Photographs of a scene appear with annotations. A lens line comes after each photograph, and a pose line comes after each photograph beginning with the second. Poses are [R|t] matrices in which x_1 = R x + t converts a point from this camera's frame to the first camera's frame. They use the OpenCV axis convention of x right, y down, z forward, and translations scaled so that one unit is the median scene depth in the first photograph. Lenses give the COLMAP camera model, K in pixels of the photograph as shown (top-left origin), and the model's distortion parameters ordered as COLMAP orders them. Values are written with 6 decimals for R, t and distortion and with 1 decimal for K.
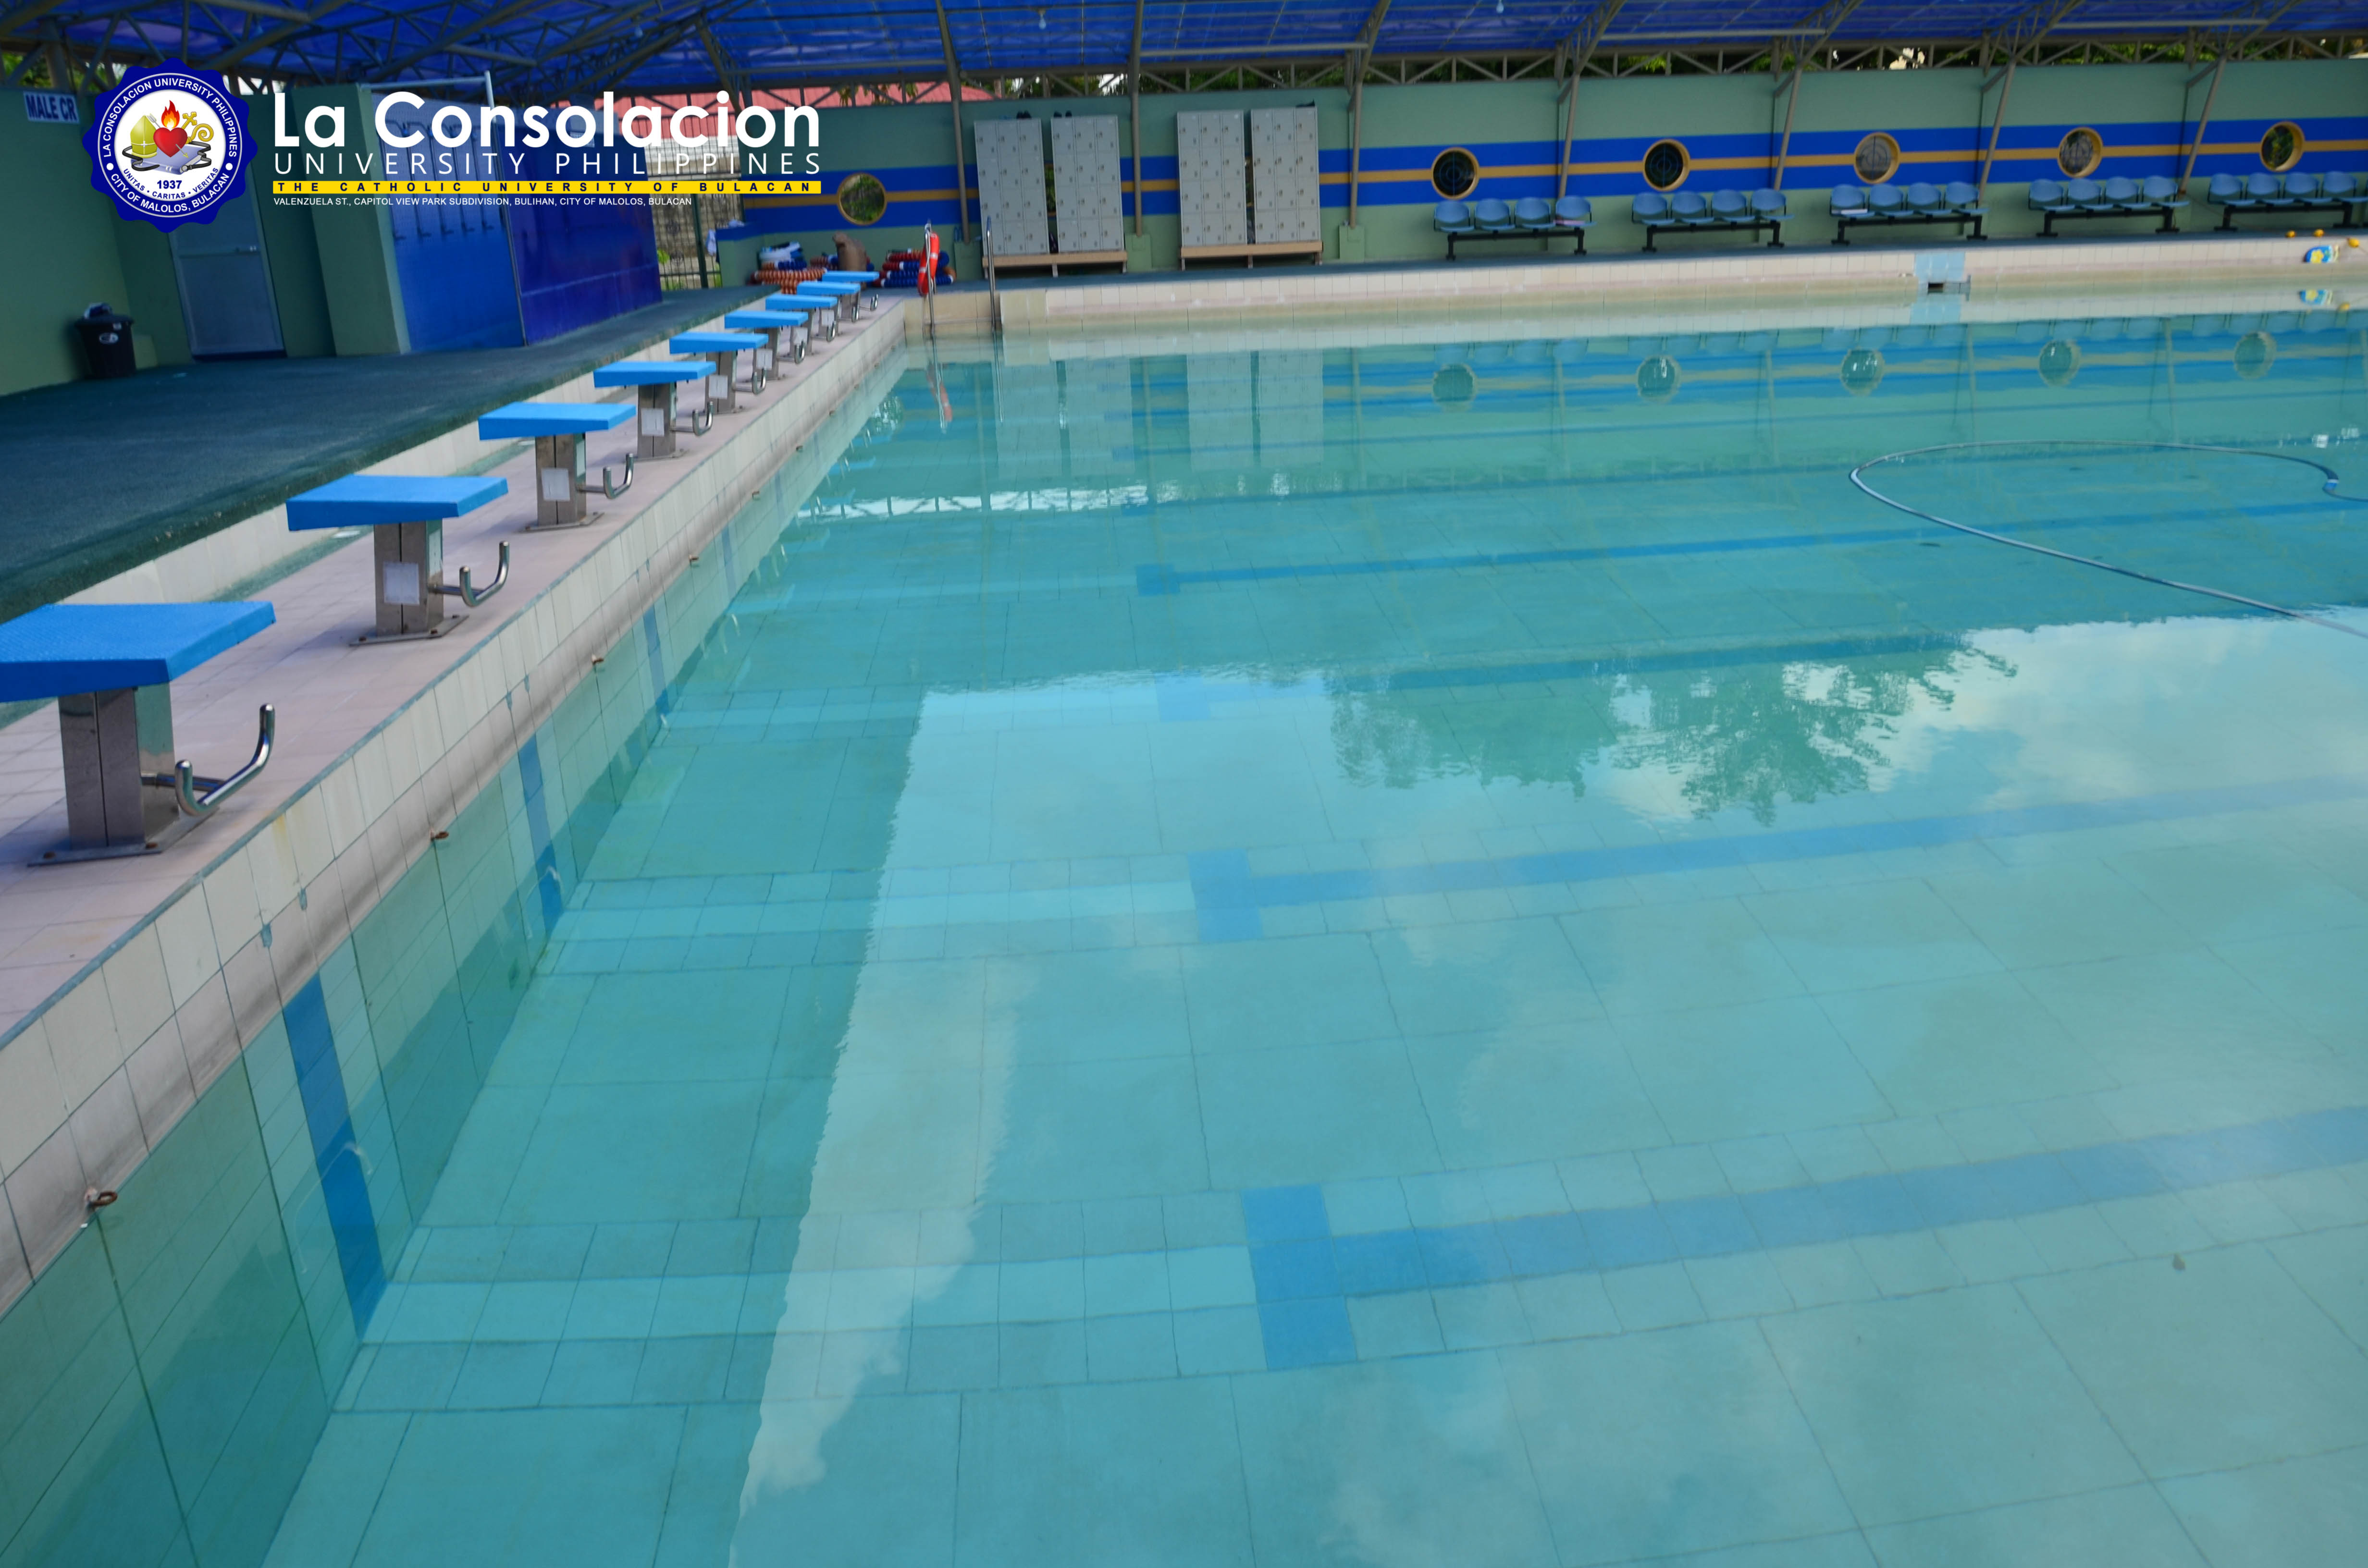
lens RADIAL K [[1866.8, 0, 1214.1], [0, 1866.8, 832.4], [0, 0, 1]] dist [-0.049162, 0.008710]
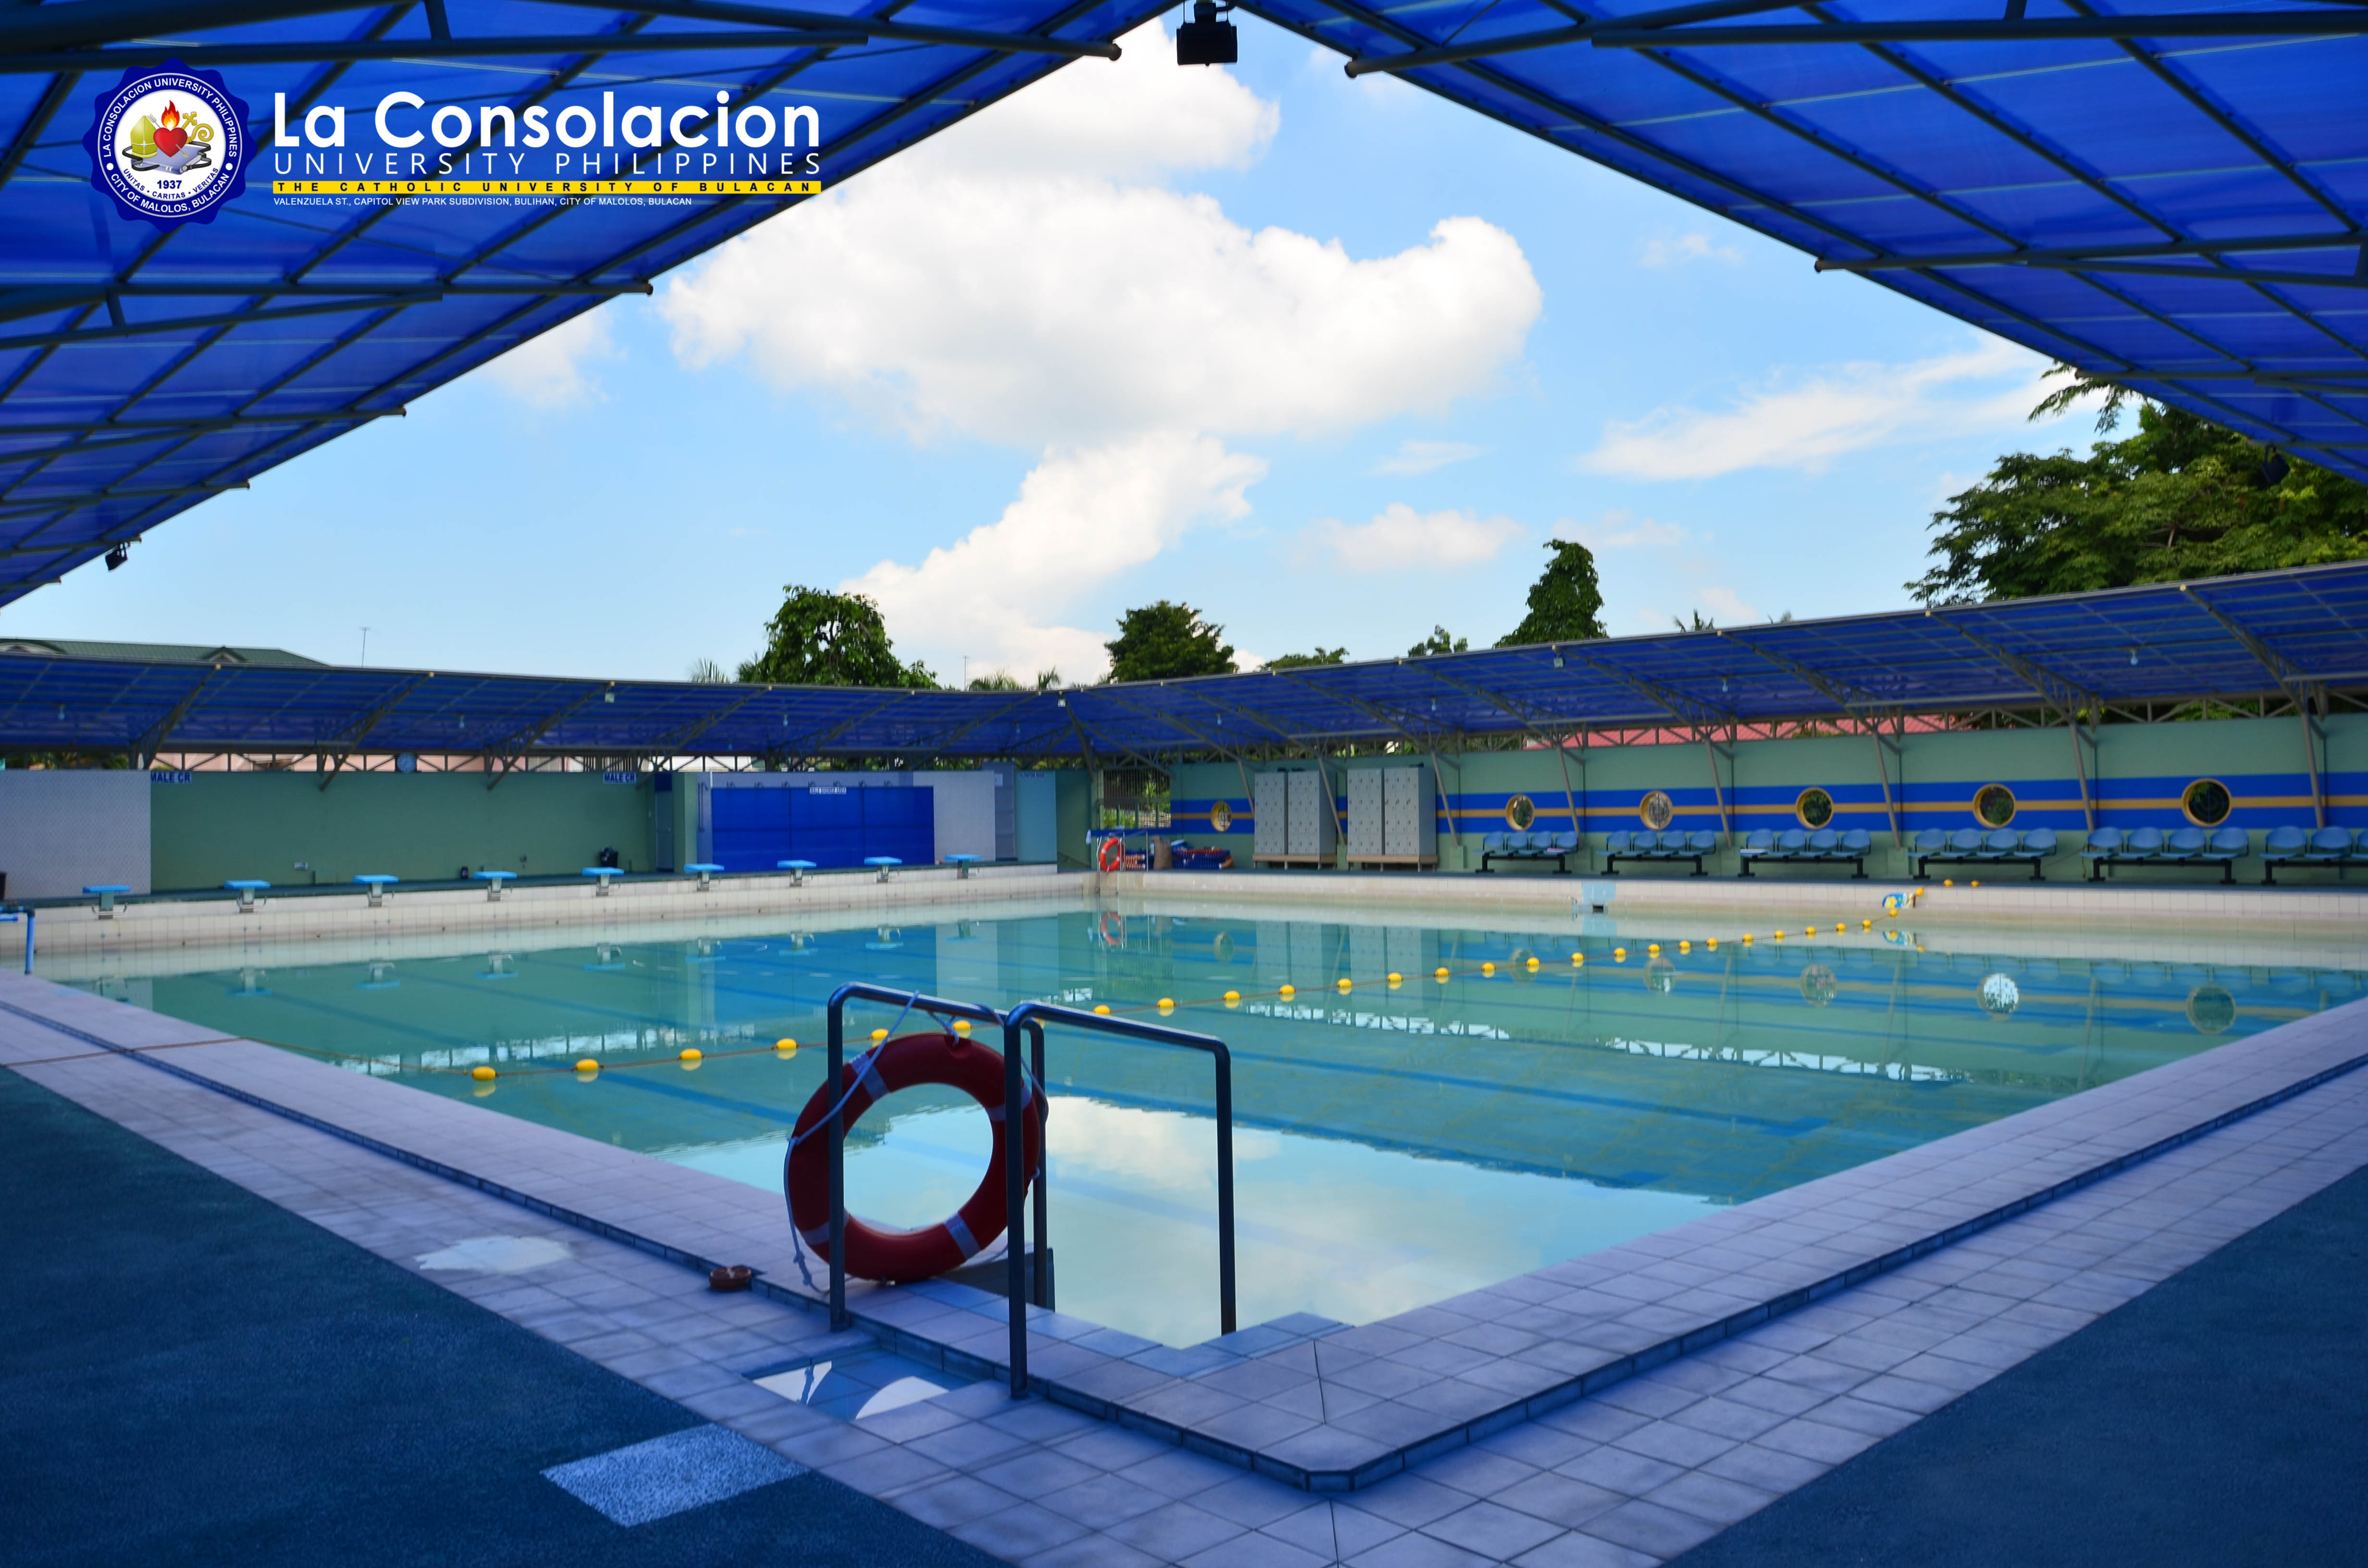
lens RADIAL K [[1789.8, 0, 1184.0], [0, 1789.8, 784.0], [0, 0, 1]] dist [-0.125797, 0.001959]
pose [[0.618684, 0.018878, -0.785413, 1.307156], [-0.271771, 0.943135, -0.191409, -0.070224], [0.737137, 0.331874, 0.588633, 0.038680]]
